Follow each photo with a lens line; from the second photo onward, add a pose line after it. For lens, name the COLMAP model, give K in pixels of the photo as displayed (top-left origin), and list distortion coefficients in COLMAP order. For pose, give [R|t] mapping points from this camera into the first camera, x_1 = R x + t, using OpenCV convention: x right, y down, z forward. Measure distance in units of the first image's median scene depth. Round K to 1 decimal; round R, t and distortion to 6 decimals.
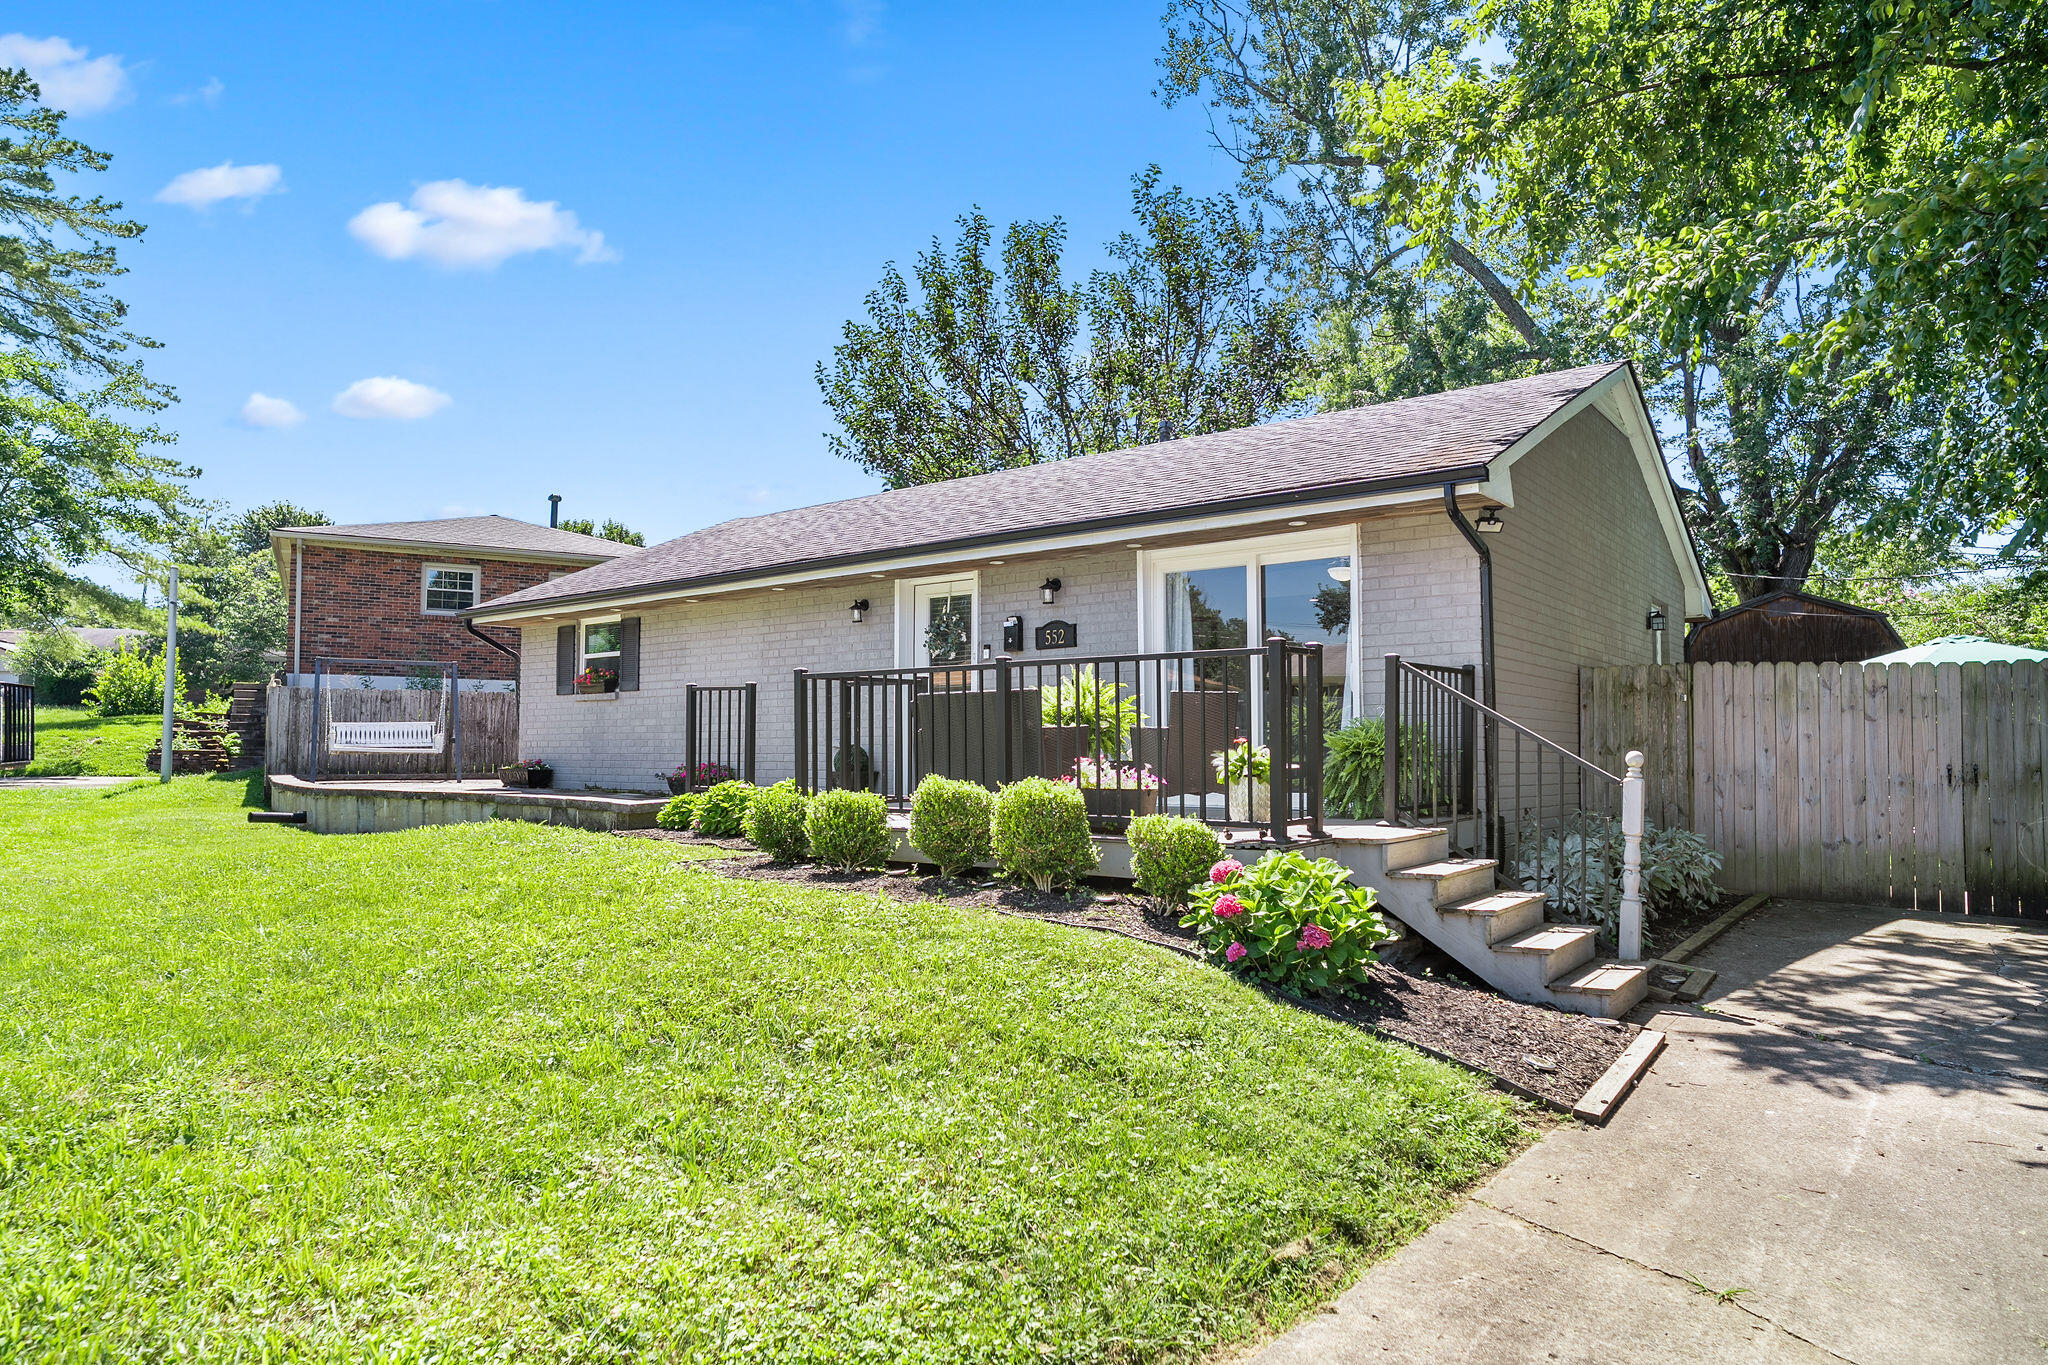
lens RADIAL K [[1255.9, 0, 1027.1], [0, 1255.9, 684.2], [0, 0, 1]] dist [-0.015950, -0.000482]
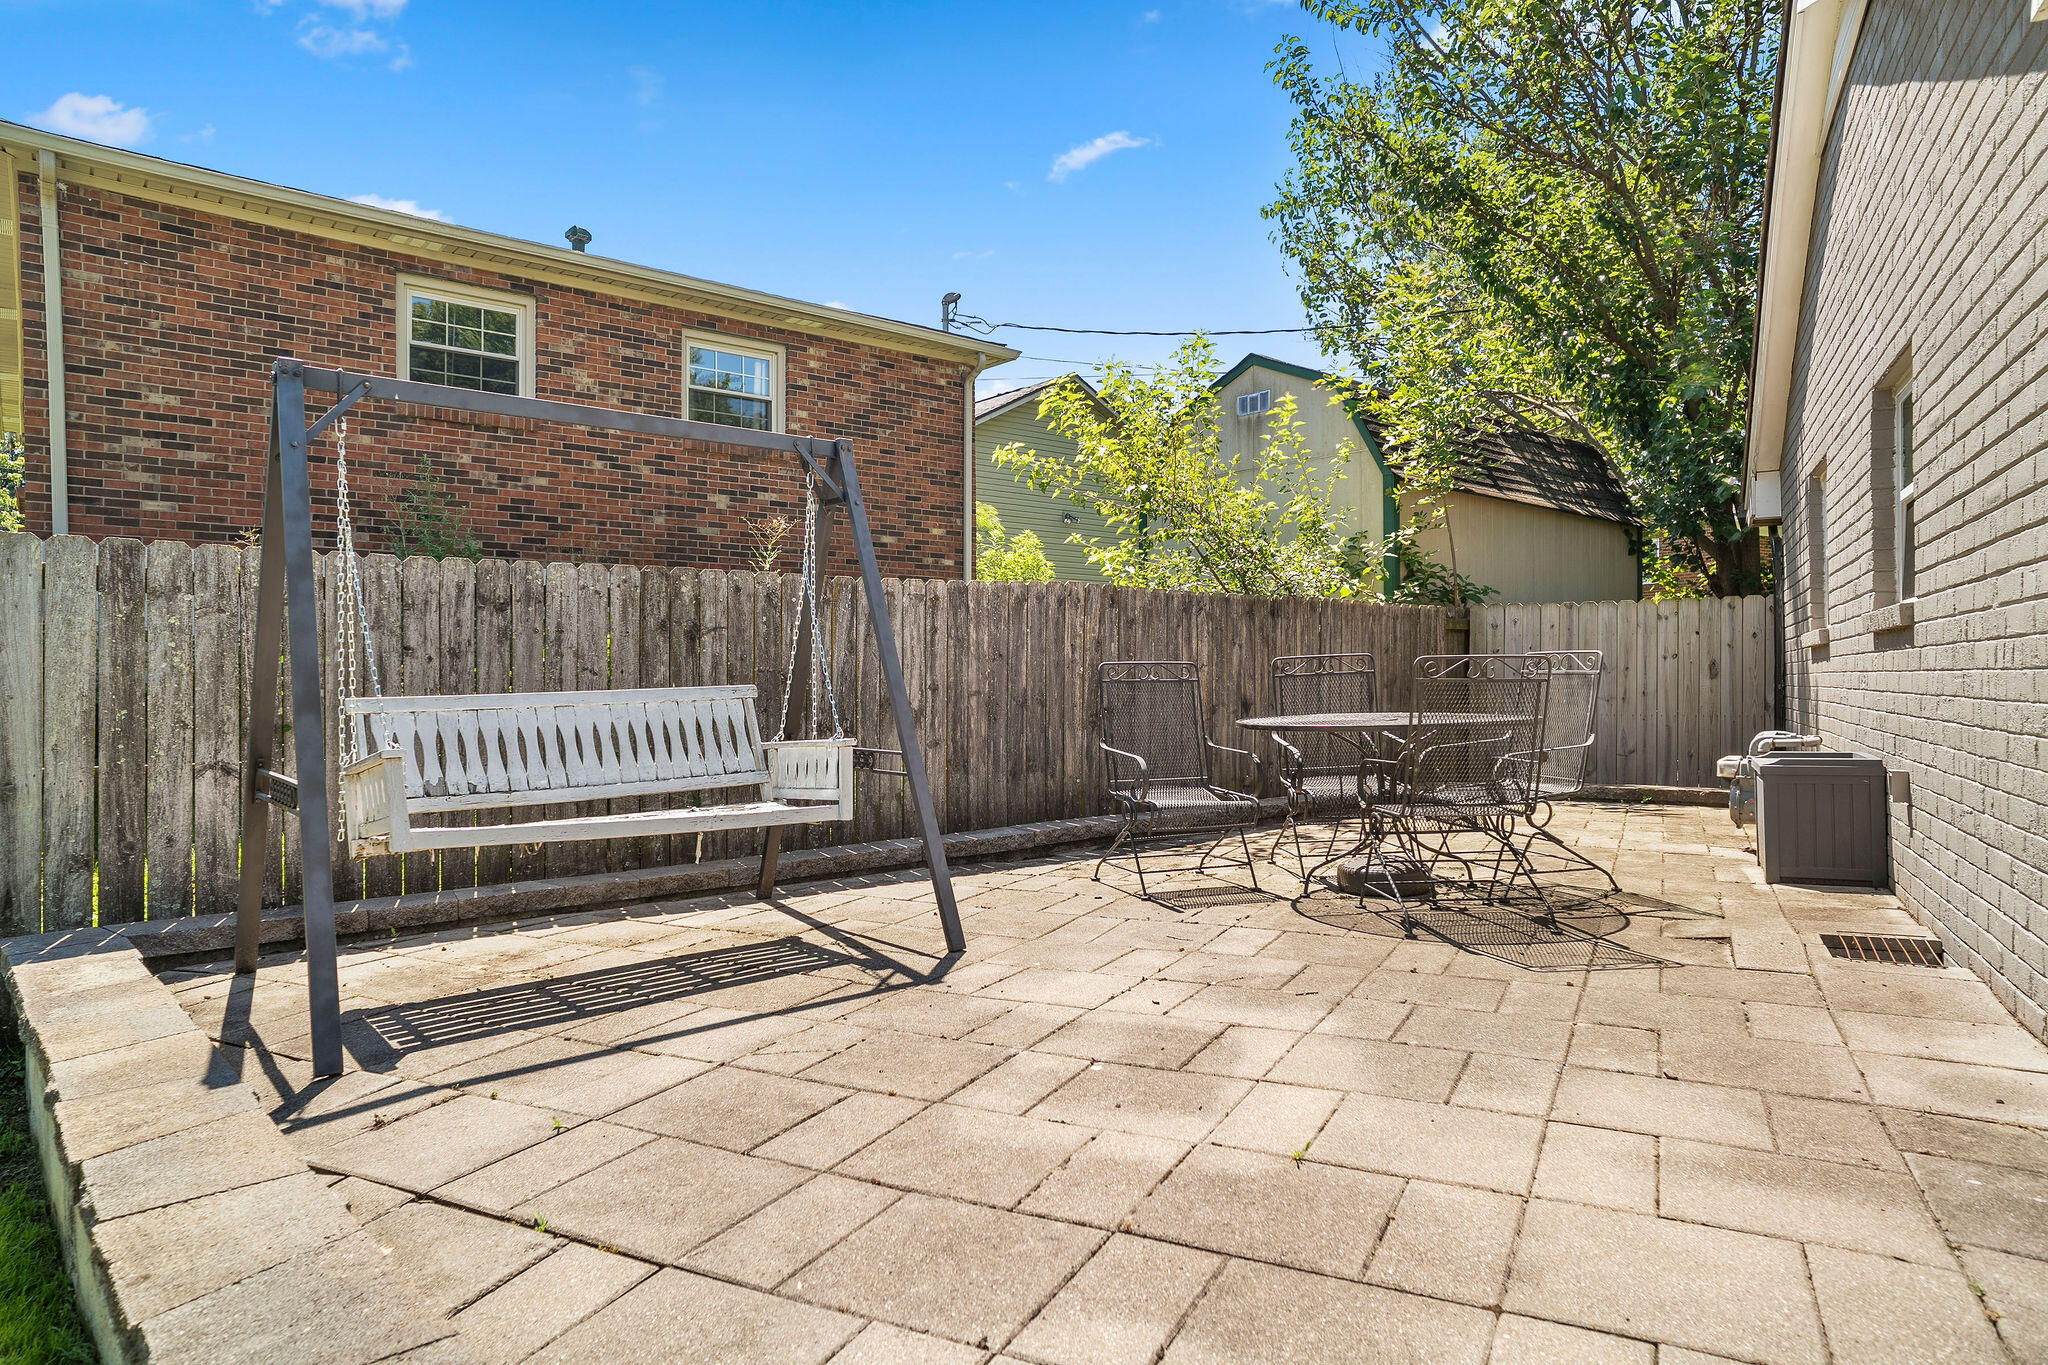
lens RADIAL K [[1174.3, 0, 985.0], [0, 1174.3, 673.7], [0, 0, 1]] dist [0.018077, 0.002165]
pose [[0.986248, -0.011819, 0.164852, -0.569536], [0.003541, 0.998722, 0.050417, 0.020255], [-0.165237, -0.049140, 0.985029, 0.926821]]
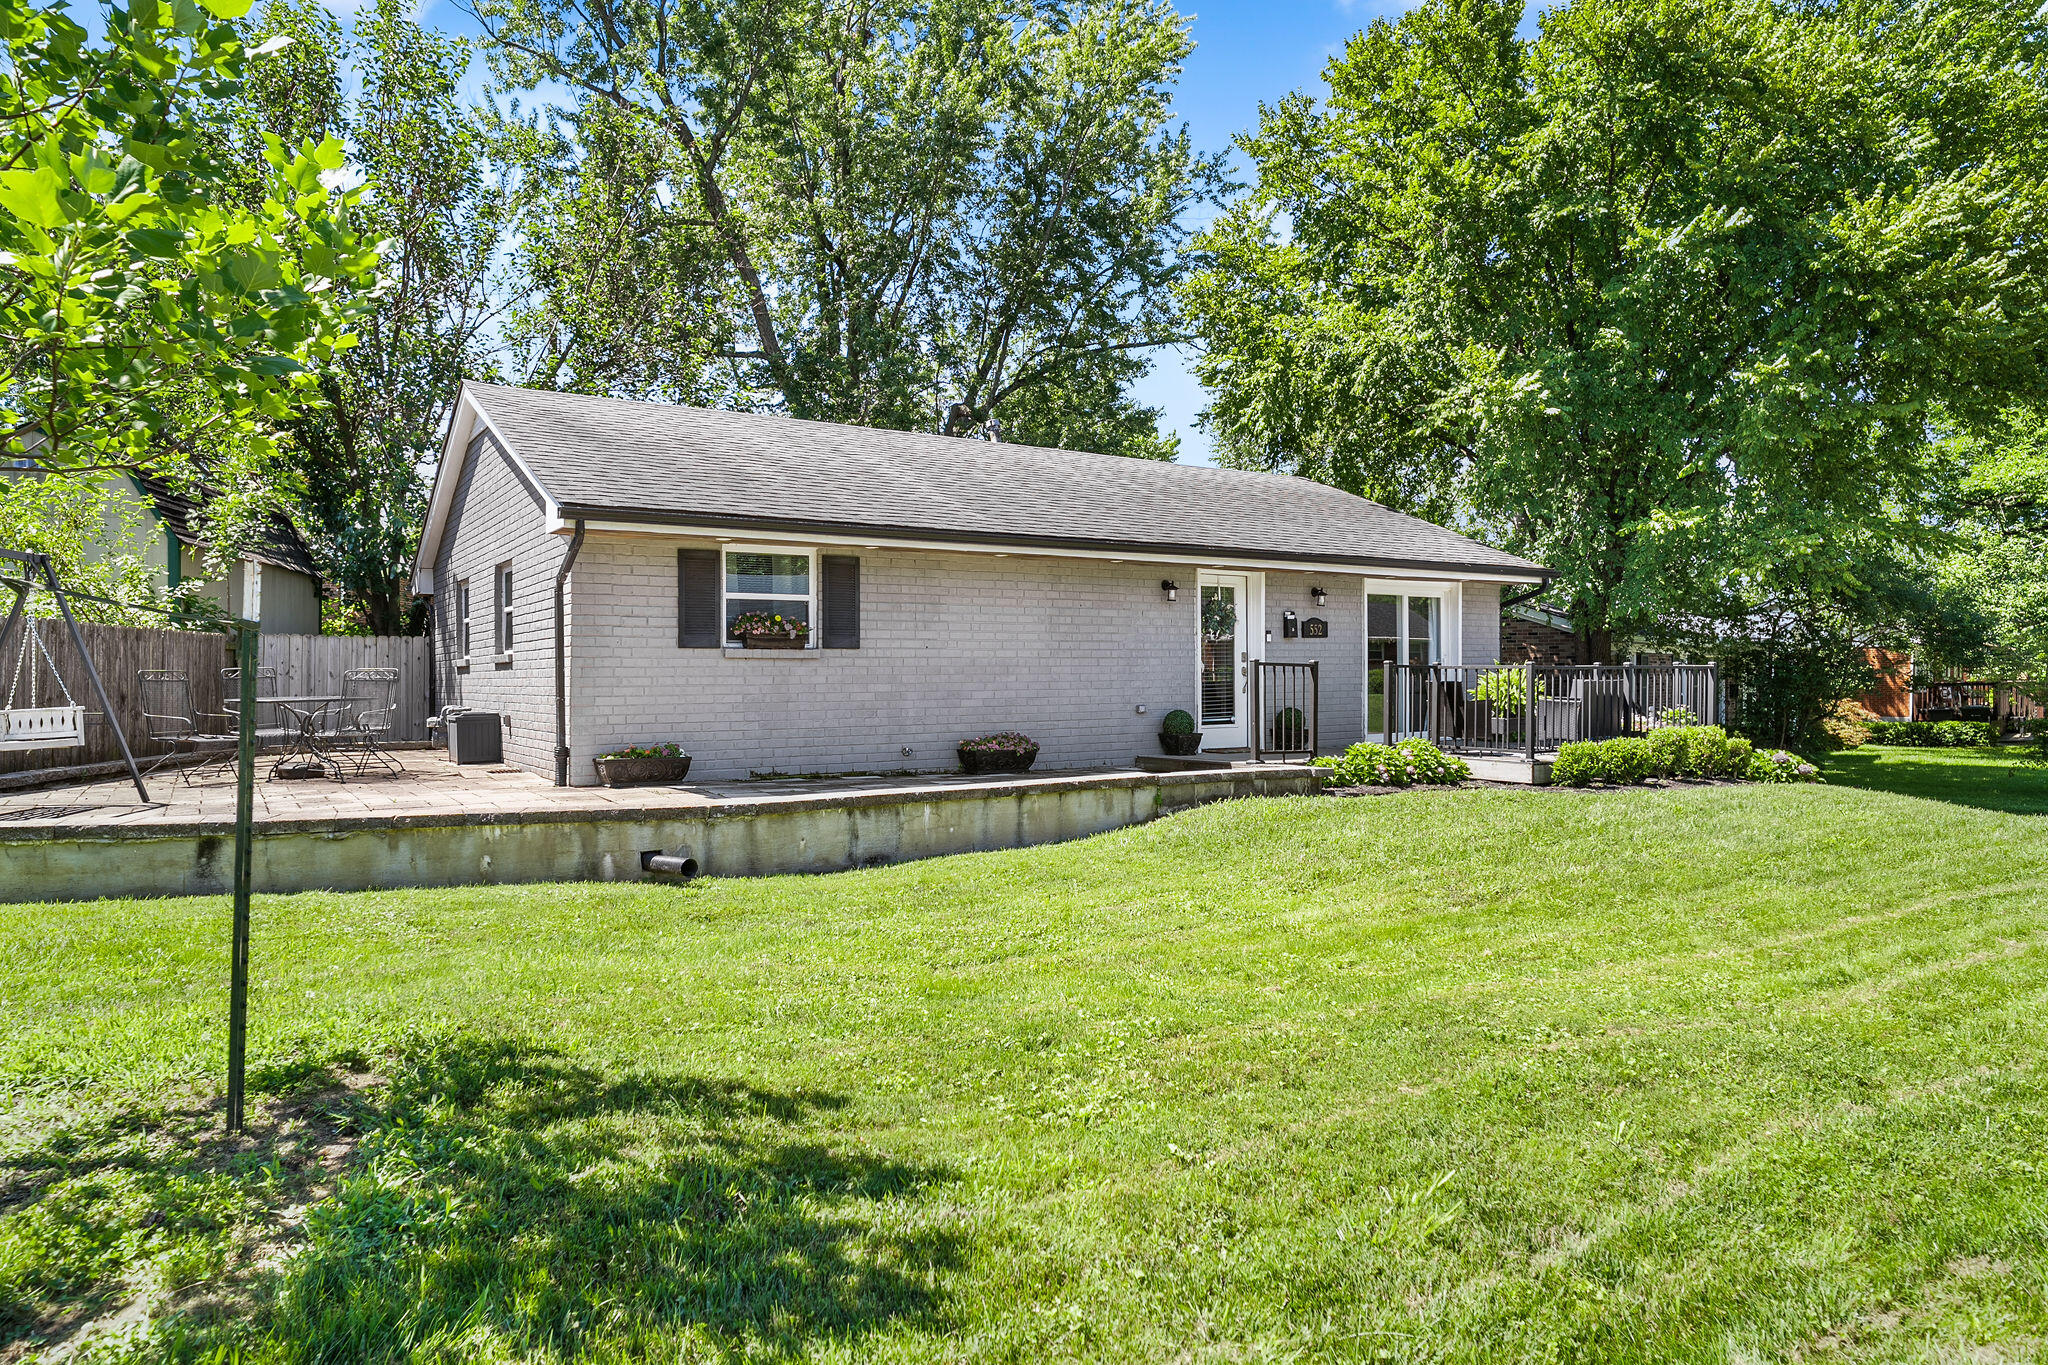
lens RADIAL K [[1255.9, 0, 1031.0], [0, 1255.9, 677.0], [0, 0, 1]] dist [-0.015950, -0.000482]
pose [[0.293883, -0.003584, 0.955835, -0.977384], [-0.046972, 0.998731, 0.018187, 0.003376], [-0.954687, -0.050242, 0.293341, 0.612757]]
